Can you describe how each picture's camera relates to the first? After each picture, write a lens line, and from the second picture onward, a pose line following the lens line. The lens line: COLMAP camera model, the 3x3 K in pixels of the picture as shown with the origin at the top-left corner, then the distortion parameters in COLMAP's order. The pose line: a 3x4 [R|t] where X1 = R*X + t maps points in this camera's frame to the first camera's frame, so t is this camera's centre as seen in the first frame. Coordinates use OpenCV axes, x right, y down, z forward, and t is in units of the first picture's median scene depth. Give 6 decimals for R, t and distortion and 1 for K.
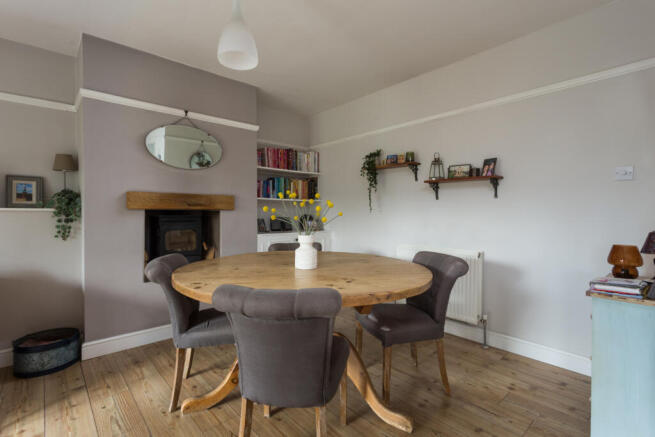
lens RADIAL K [[307.9, 0, 324.0], [0, 307.9, 218.1], [0, 0, 1]] dist [0.000926, 0.000369]
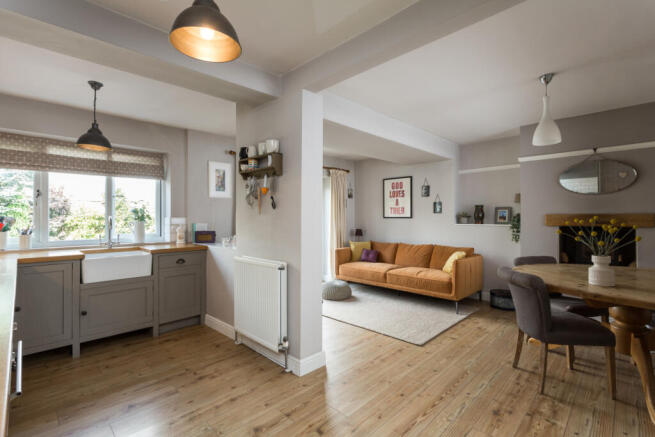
lens RADIAL K [[307.3, 0, 327.9], [0, 307.3, 216.0], [0, 0, 1]] dist [0.003136, 0.000878]
pose [[0.058905, -0.006447, -0.998243, 0.862623], [-0.014922, 0.999862, -0.007338, -0.051927], [0.998152, 0.015328, 0.058801, -0.190270]]
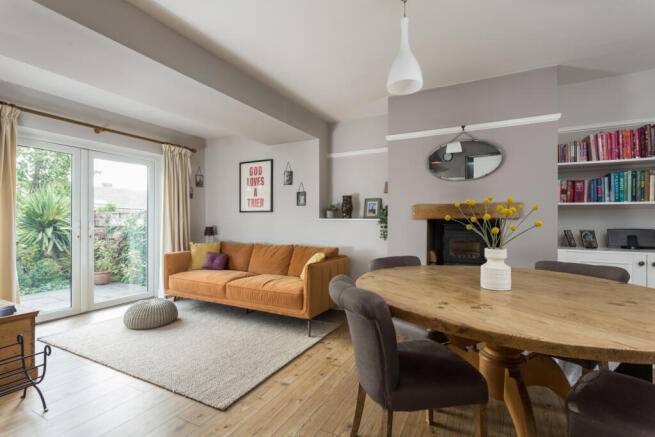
lens RADIAL K [[309.6, 0, 324.3], [0, 309.6, 220.7], [0, 0, 1]] dist [-0.002621, 0.000006]
pose [[0.344921, 0.000924, -0.938631, 0.448285], [-0.018417, 0.999814, -0.005783, -0.007549], [0.938451, 0.019281, 0.344873, 0.215382]]
